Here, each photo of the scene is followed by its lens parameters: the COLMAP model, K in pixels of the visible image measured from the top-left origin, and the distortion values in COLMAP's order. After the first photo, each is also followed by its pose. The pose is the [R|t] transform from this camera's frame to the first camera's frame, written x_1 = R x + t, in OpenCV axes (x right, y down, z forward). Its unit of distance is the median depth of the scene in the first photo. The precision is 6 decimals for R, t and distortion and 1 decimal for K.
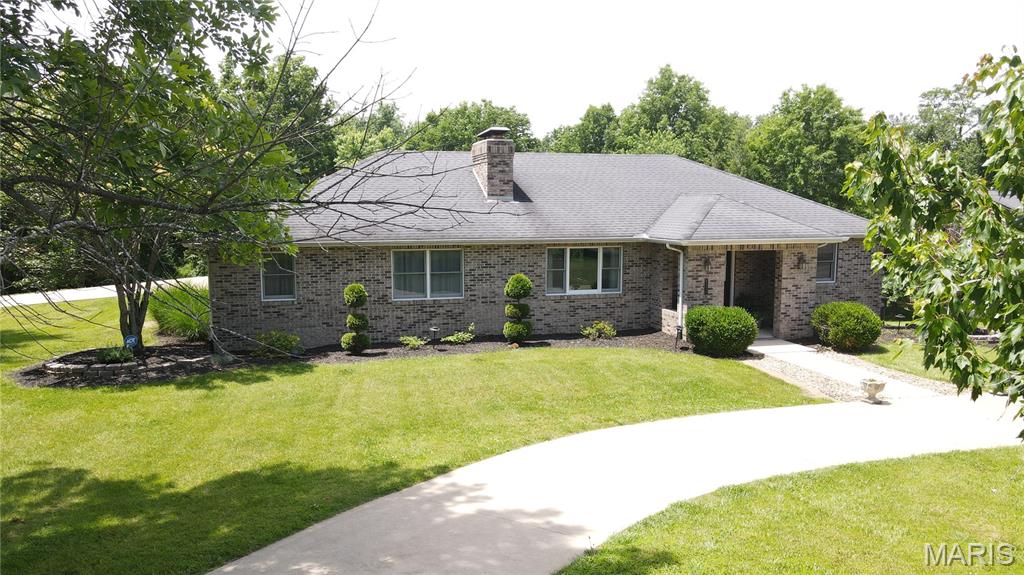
lens RADIAL K [[748.4, 0, 512.0], [0, 748.4, 287.5], [0, 0, 1]] dist [-0.005553, 0.002698]
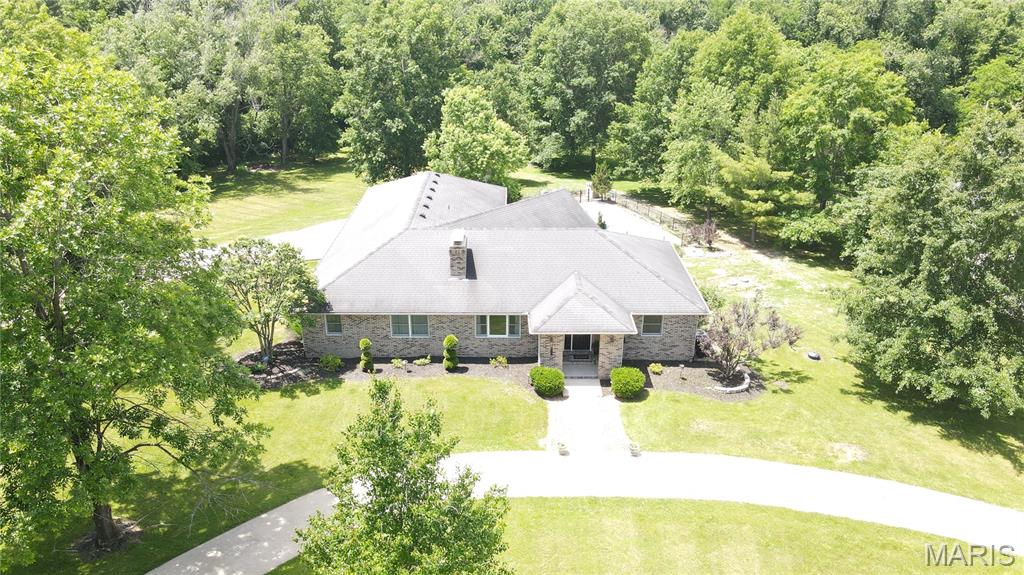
lens RADIAL K [[769.6, 0, 515.3], [0, 769.6, 290.9], [0, 0, 1]] dist [-0.000011, 0.026270]
pose [[0.965330, 0.111142, -0.236189, 0.587464], [-0.034749, 0.951489, 0.305716, -0.695073], [0.258709, -0.286909, 0.922362, -0.694237]]
